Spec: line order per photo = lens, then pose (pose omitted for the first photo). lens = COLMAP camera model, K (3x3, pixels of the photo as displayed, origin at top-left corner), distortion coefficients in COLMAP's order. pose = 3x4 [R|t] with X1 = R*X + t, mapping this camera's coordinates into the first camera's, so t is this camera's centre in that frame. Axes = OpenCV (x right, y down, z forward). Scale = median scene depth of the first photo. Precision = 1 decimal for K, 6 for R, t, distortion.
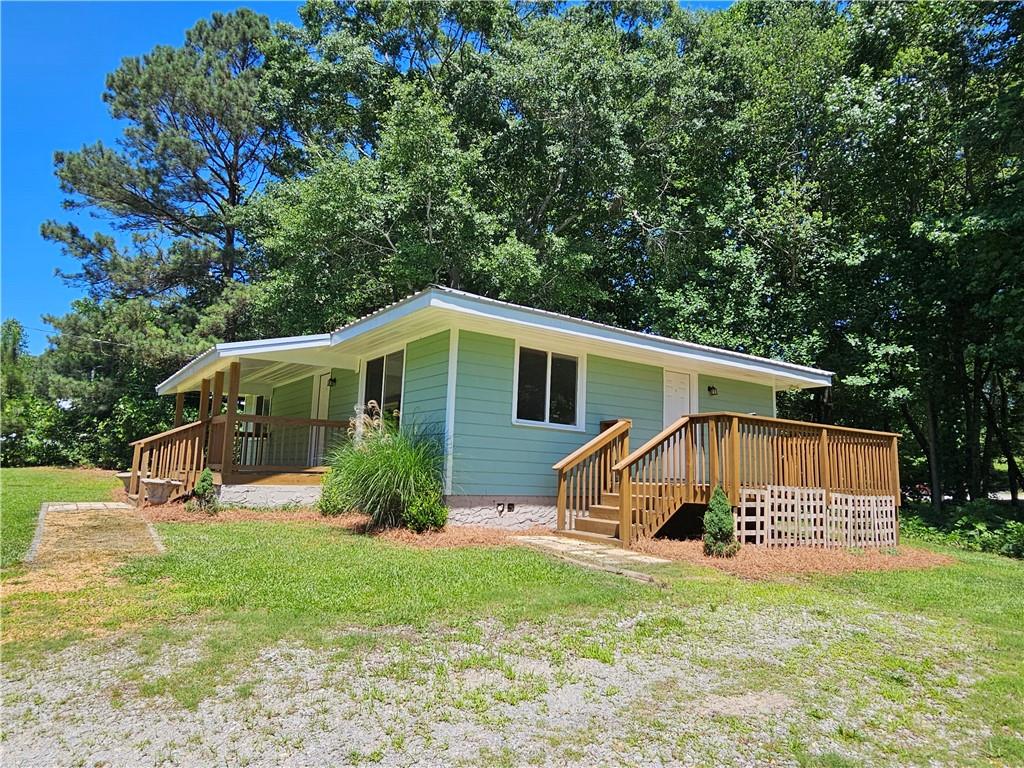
lens RADIAL K [[643.0, 0, 512.0], [0, 643.0, 384.0], [0, 0, 1]] dist [-0.001027, -0.000687]
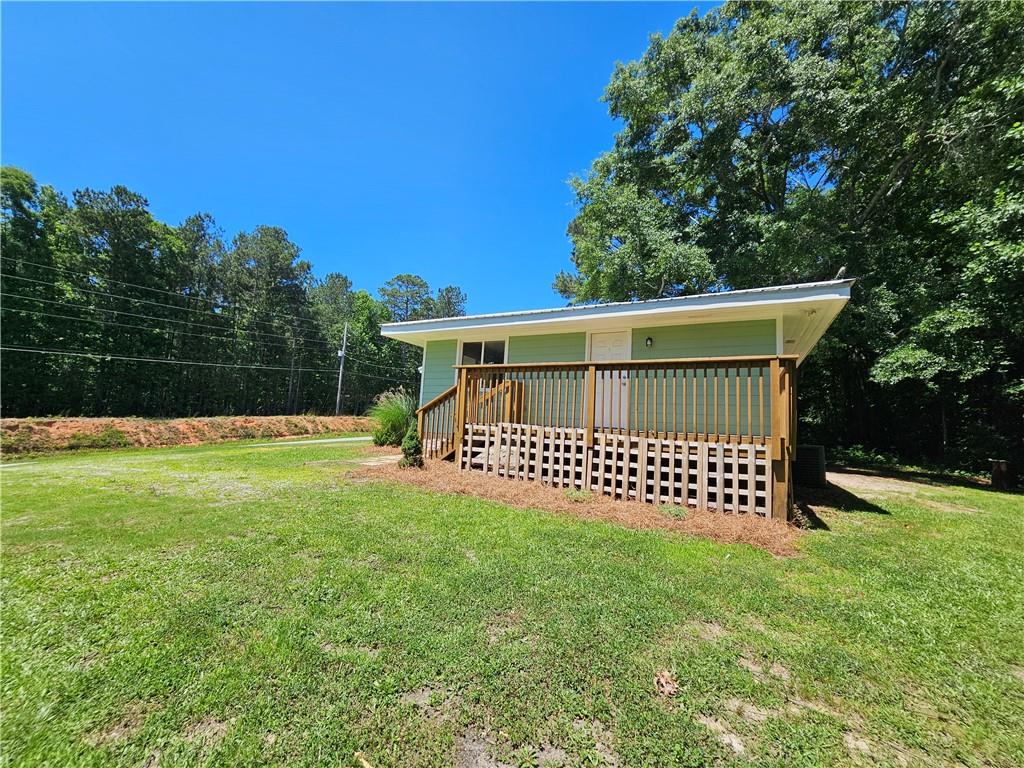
lens RADIAL K [[419.4, 0, 509.1], [0, 419.4, 387.9], [0, 0, 1]] dist [-0.001164, -0.000616]
pose [[0.447473, -0.097726, -0.888942, 0.610125], [0.085713, 0.994122, -0.066143, 0.083014], [0.890180, -0.046596, 0.453219, 0.383439]]
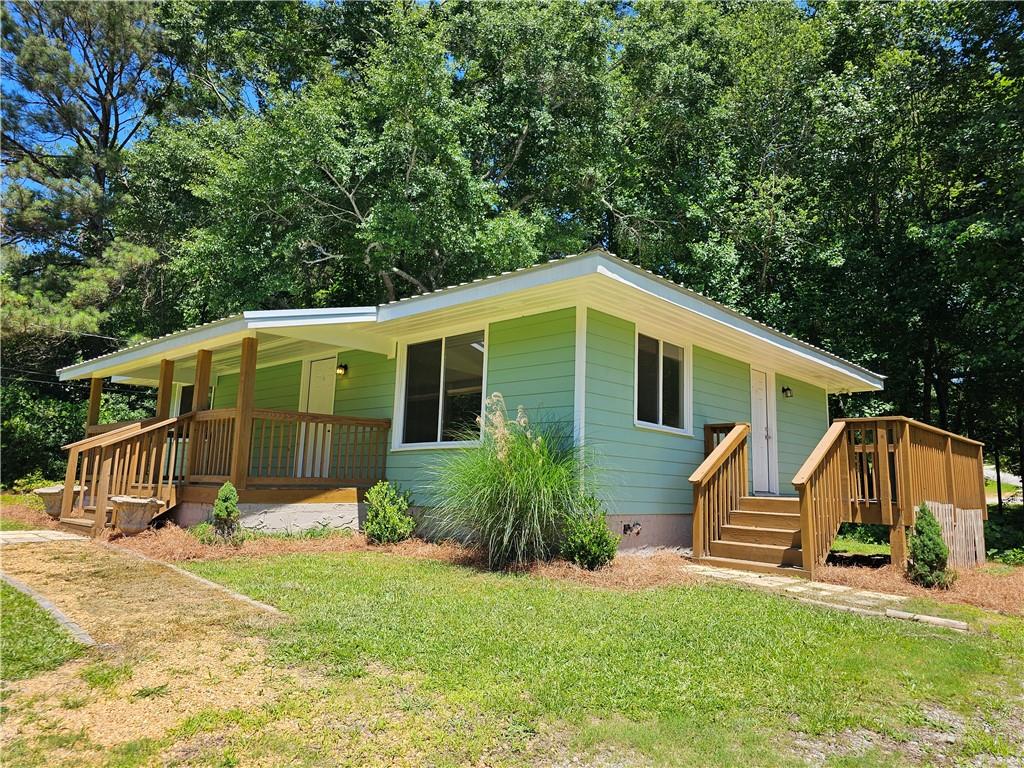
lens RADIAL K [[682.2, 0, 513.2], [0, 682.2, 376.1], [0, 0, 1]] dist [0.063384, -0.065363]
pose [[0.978303, 0.029075, 0.205128, -0.198825], [-0.026989, 0.999552, -0.012961, 0.008217], [-0.205413, 0.007143, 0.978649, 0.107966]]
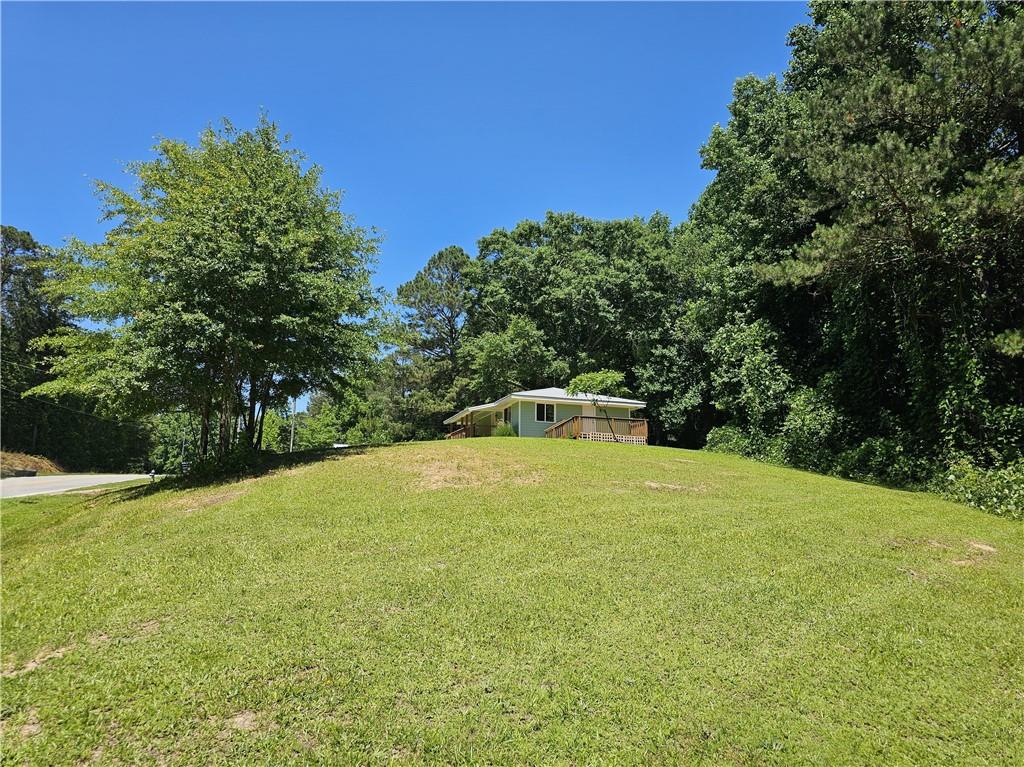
lens RADIAL K [[686.4, 0, 521.8], [0, 686.4, 369.4], [0, 0, 1]] dist [0.061085, -0.063855]
pose [[0.962502, -0.083533, -0.258093, 0.673270], [0.063578, 0.994373, -0.084733, 0.059004], [0.263718, 0.065147, 0.962397, -2.067279]]
